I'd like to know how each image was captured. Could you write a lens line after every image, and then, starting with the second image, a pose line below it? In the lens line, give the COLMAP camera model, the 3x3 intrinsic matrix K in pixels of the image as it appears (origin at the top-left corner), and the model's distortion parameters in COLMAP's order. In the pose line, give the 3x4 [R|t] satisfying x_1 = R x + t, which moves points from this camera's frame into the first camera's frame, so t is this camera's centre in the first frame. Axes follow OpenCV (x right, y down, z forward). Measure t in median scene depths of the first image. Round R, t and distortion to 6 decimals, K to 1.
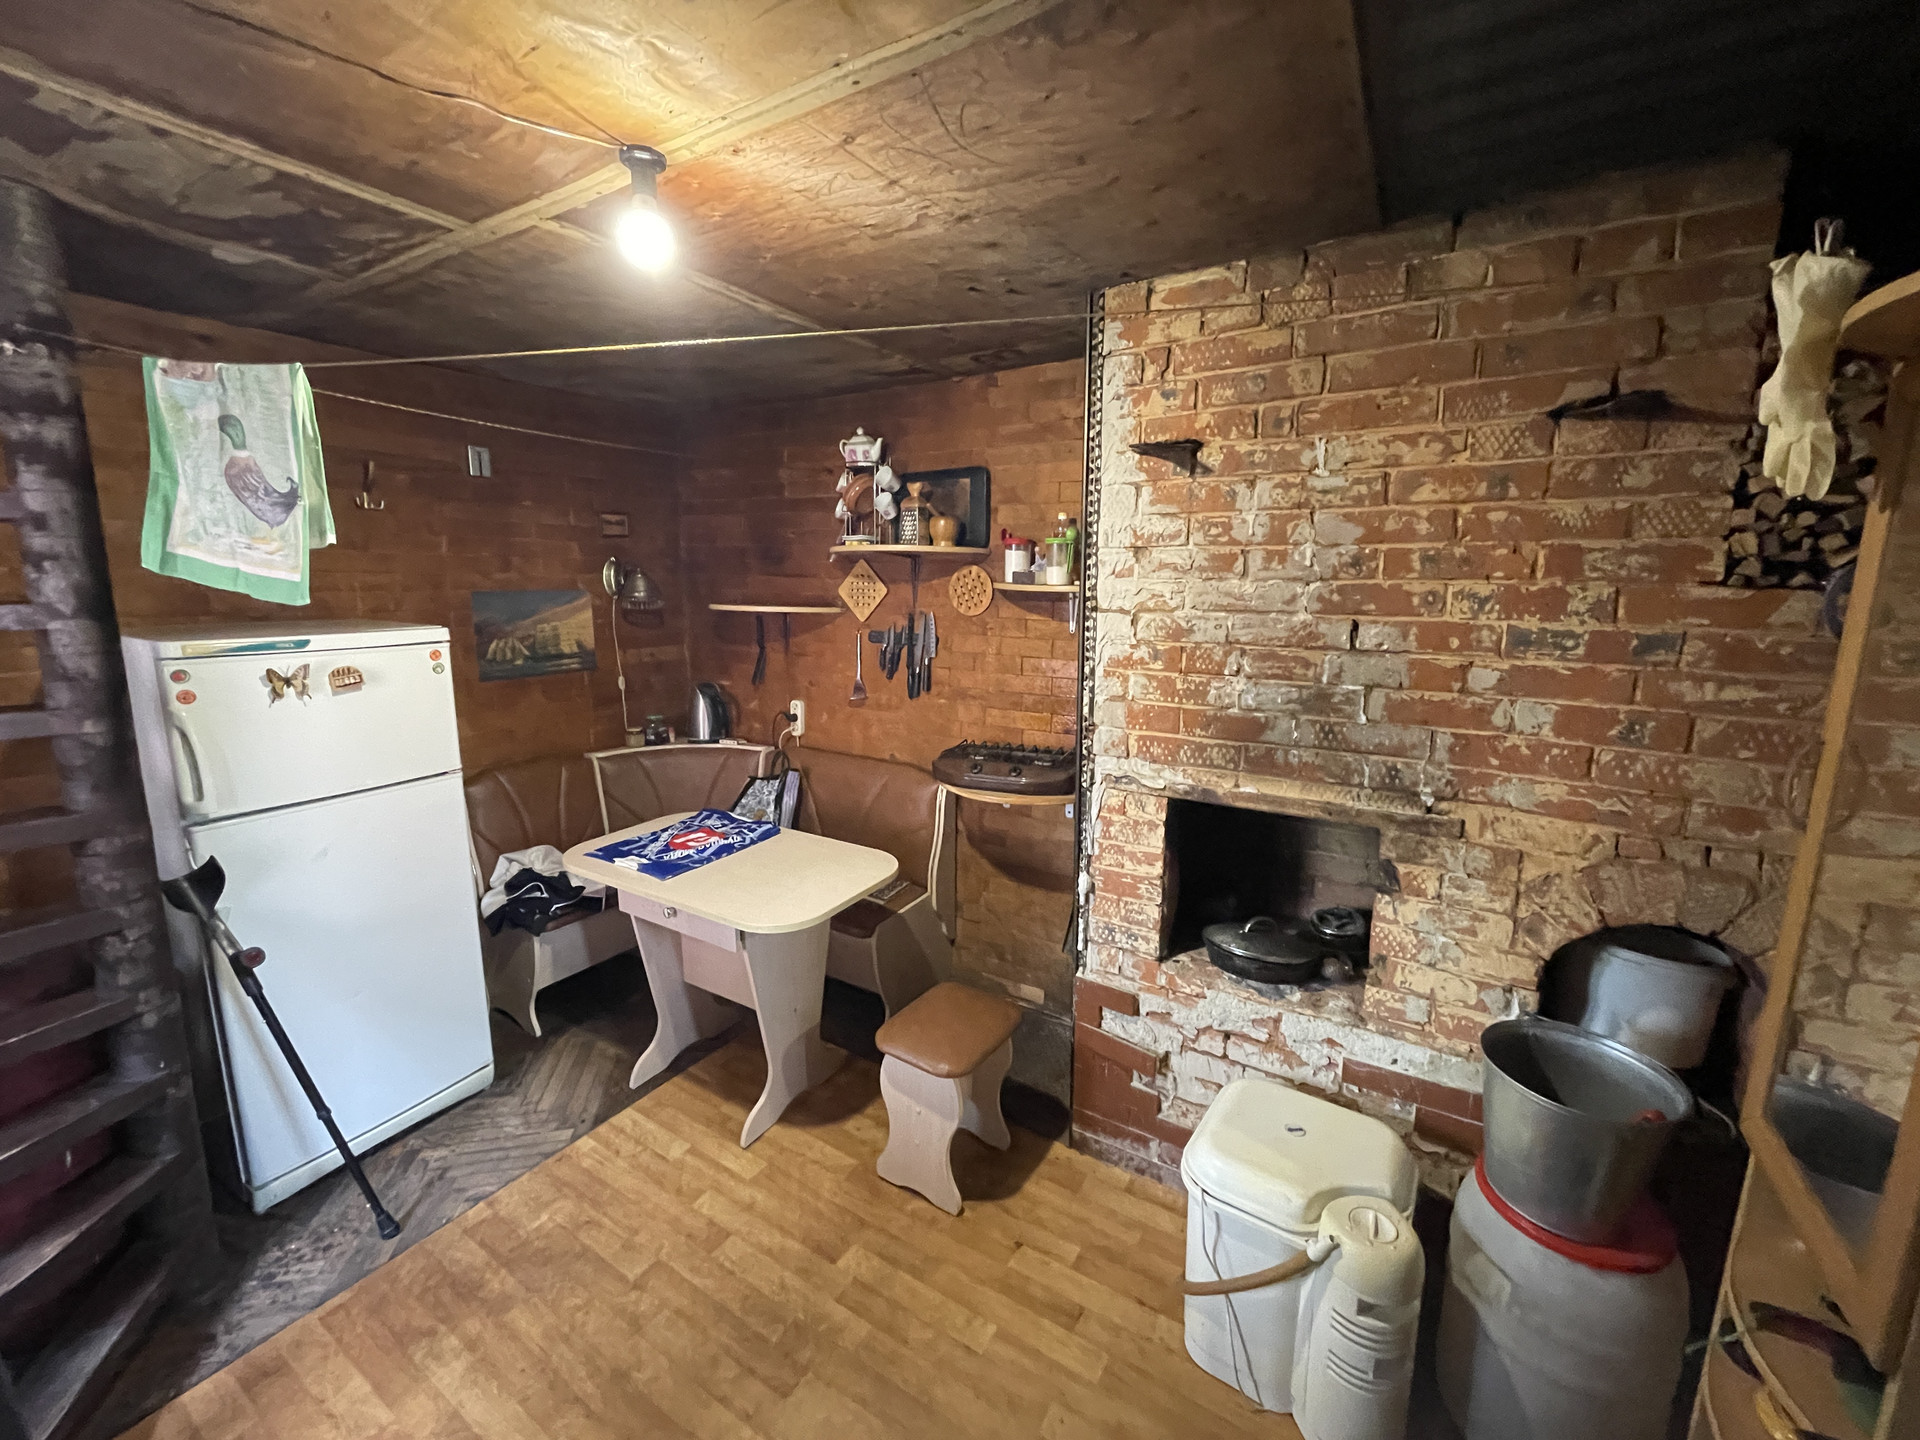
lens RADIAL K [[765.6, 0, 958.8], [0, 765.6, 709.7], [0, 0, 1]] dist [-0.007798, 0.000949]
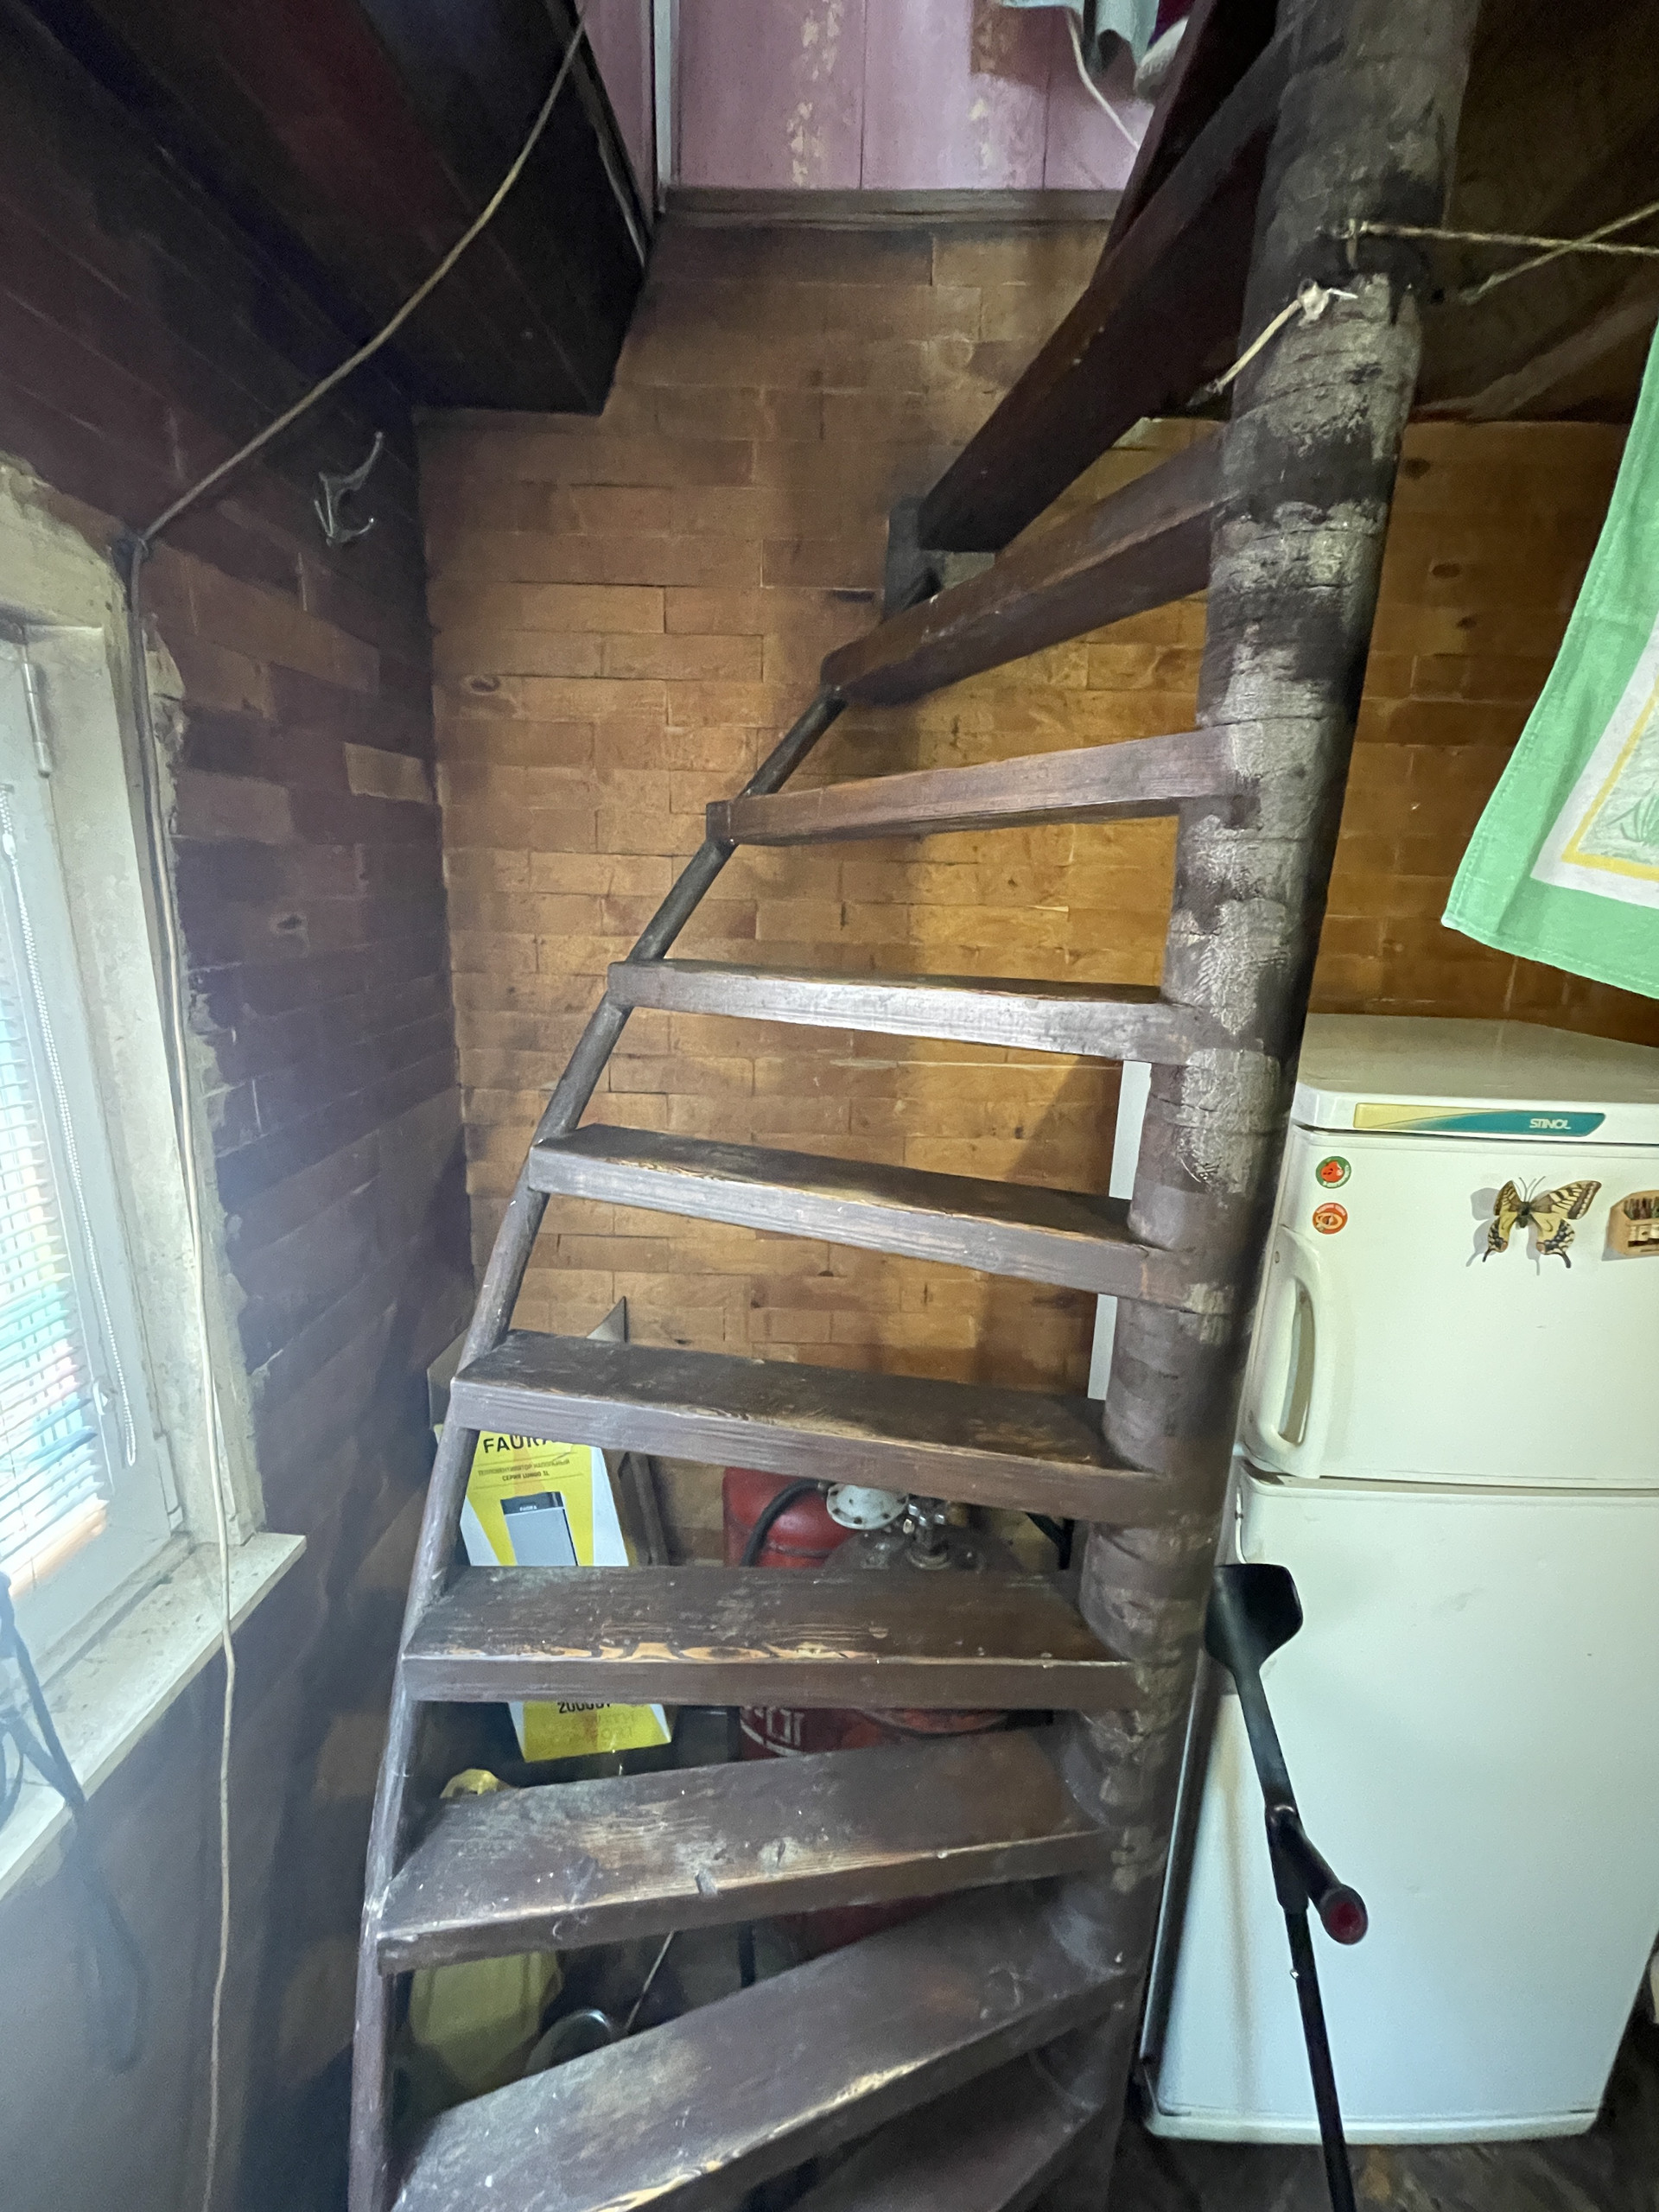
lens RADIAL K [[882.0, 0, 837.6], [0, 882.0, 1104.8], [0, 0, 1]] dist [-0.007798, 0.000949]
pose [[0.488221, 0.211391, -0.846731, -0.224967], [-0.174249, 0.974297, 0.142767, -0.031167], [0.855148, 0.077840, 0.512507, 0.150481]]
